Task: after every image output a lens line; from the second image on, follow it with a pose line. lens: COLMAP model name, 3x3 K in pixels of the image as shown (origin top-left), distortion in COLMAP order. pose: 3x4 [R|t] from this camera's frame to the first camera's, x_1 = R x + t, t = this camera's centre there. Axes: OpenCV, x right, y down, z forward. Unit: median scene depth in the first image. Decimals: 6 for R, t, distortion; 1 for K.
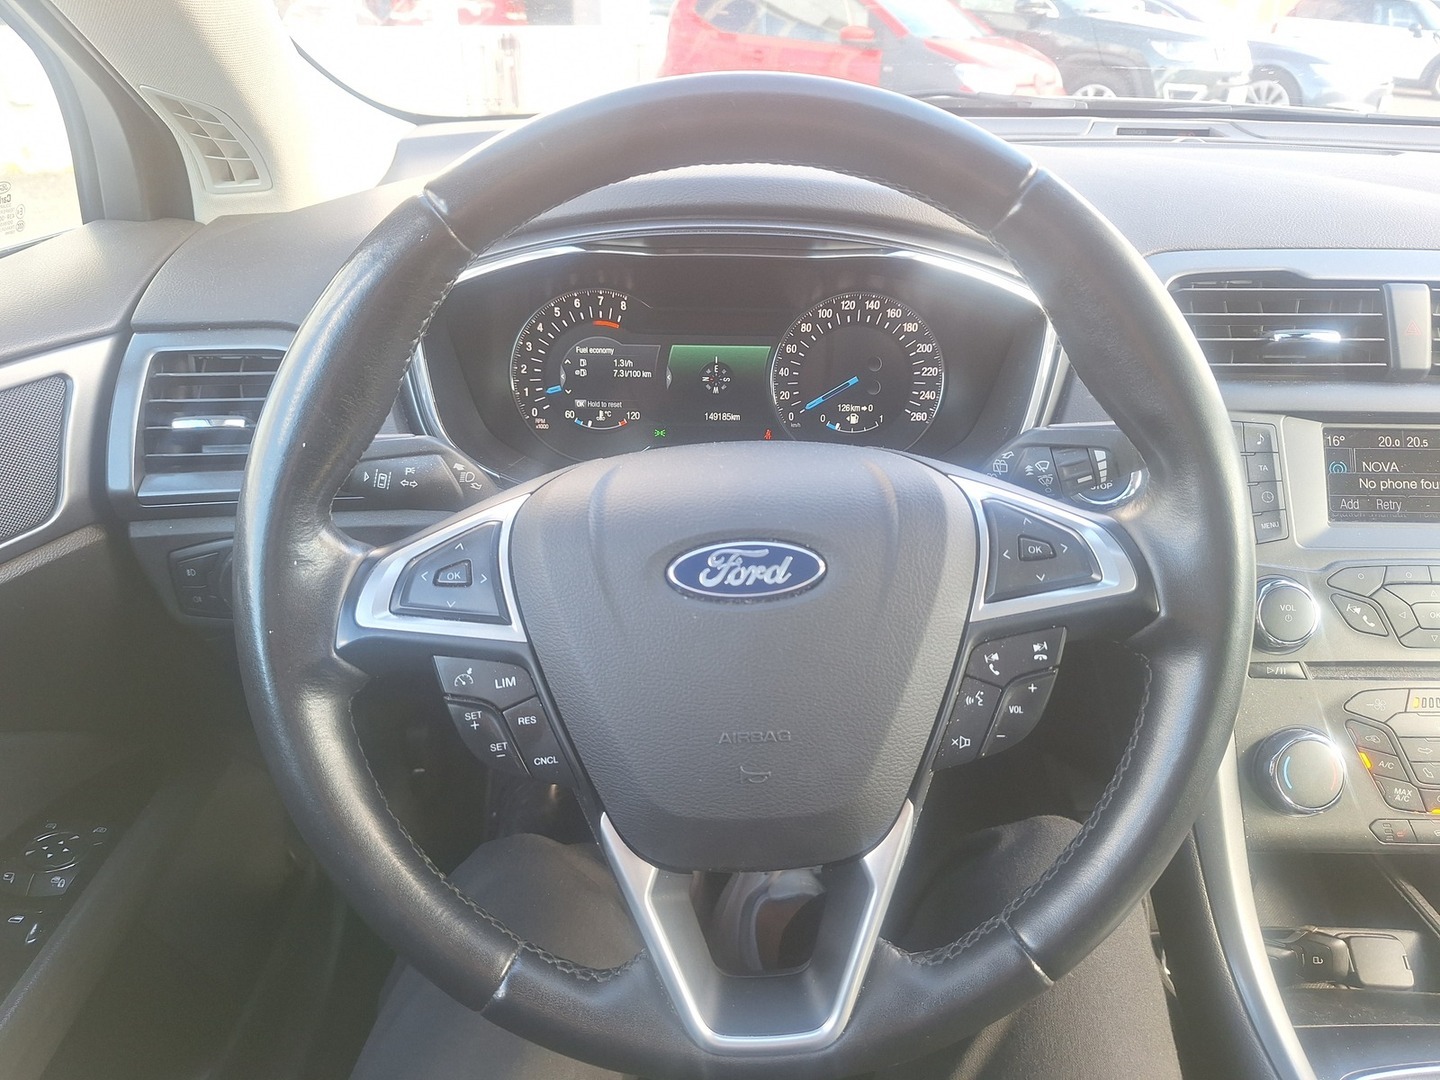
lens RADIAL K [[1028.9, 0, 720.0], [0, 1028.9, 540.0], [0, 0, 1]] dist [-0.008011, -0.003154]
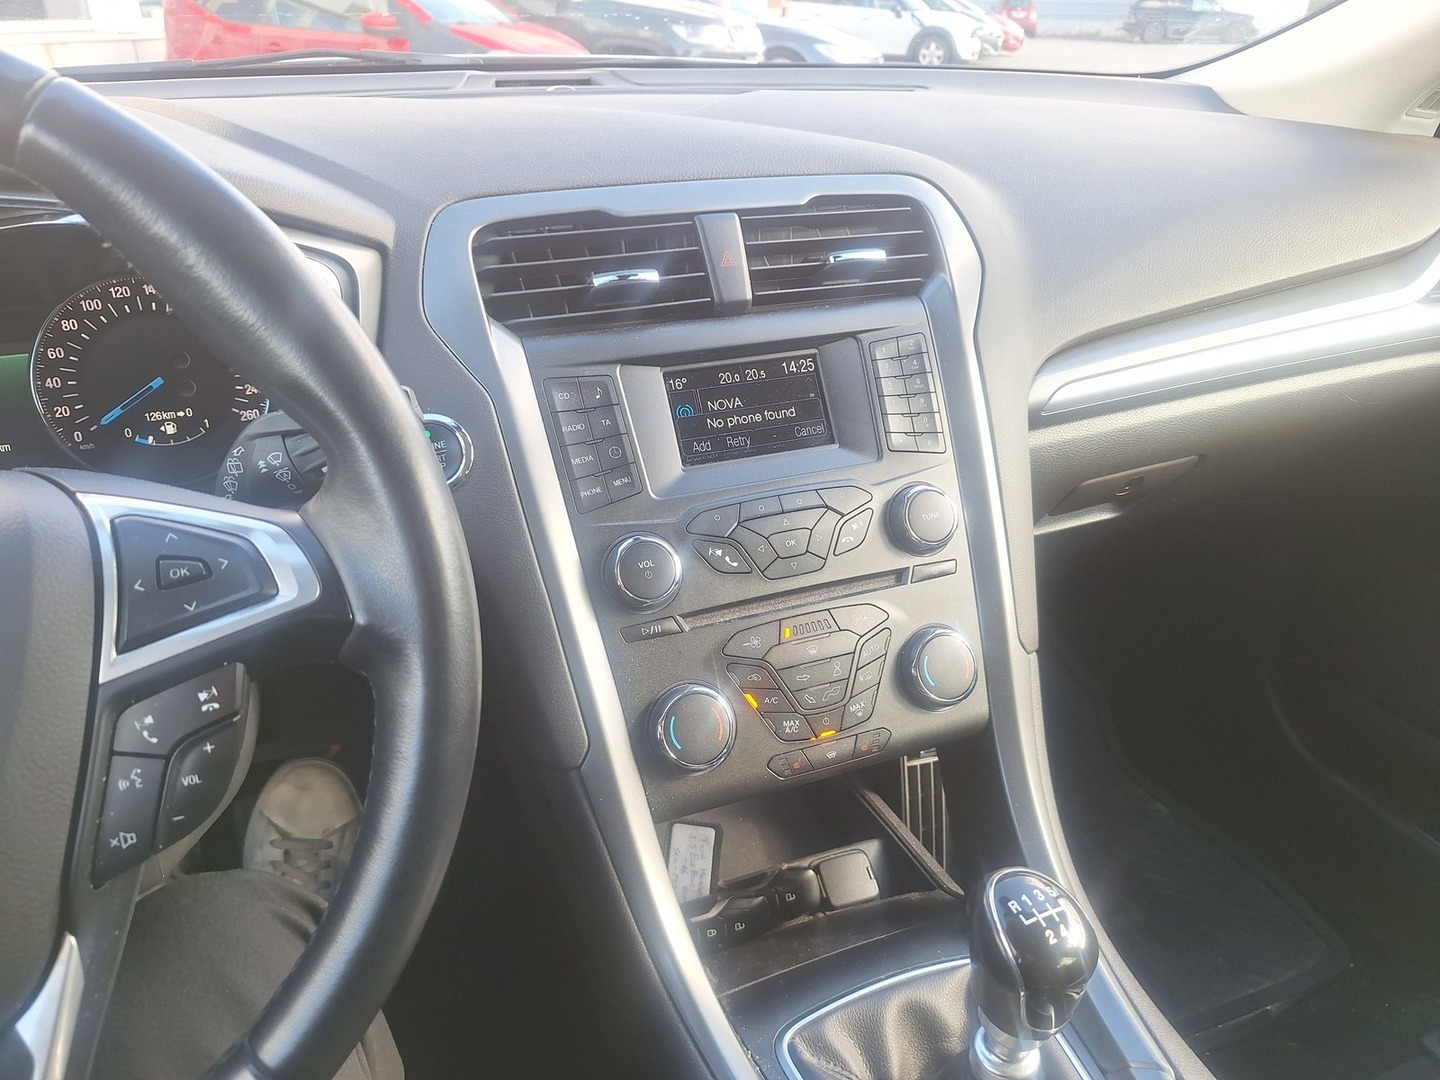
lens RADIAL K [[1013.2, 0, 721.3], [0, 1013.2, 548.4], [0, 0, 1]] dist [0.098433, -0.112425]
pose [[0.922538, -0.186154, 0.338040, 0.286532], [0.181956, 0.982305, 0.044368, 0.021183], [-0.340318, 0.020577, 0.940085, 0.085875]]
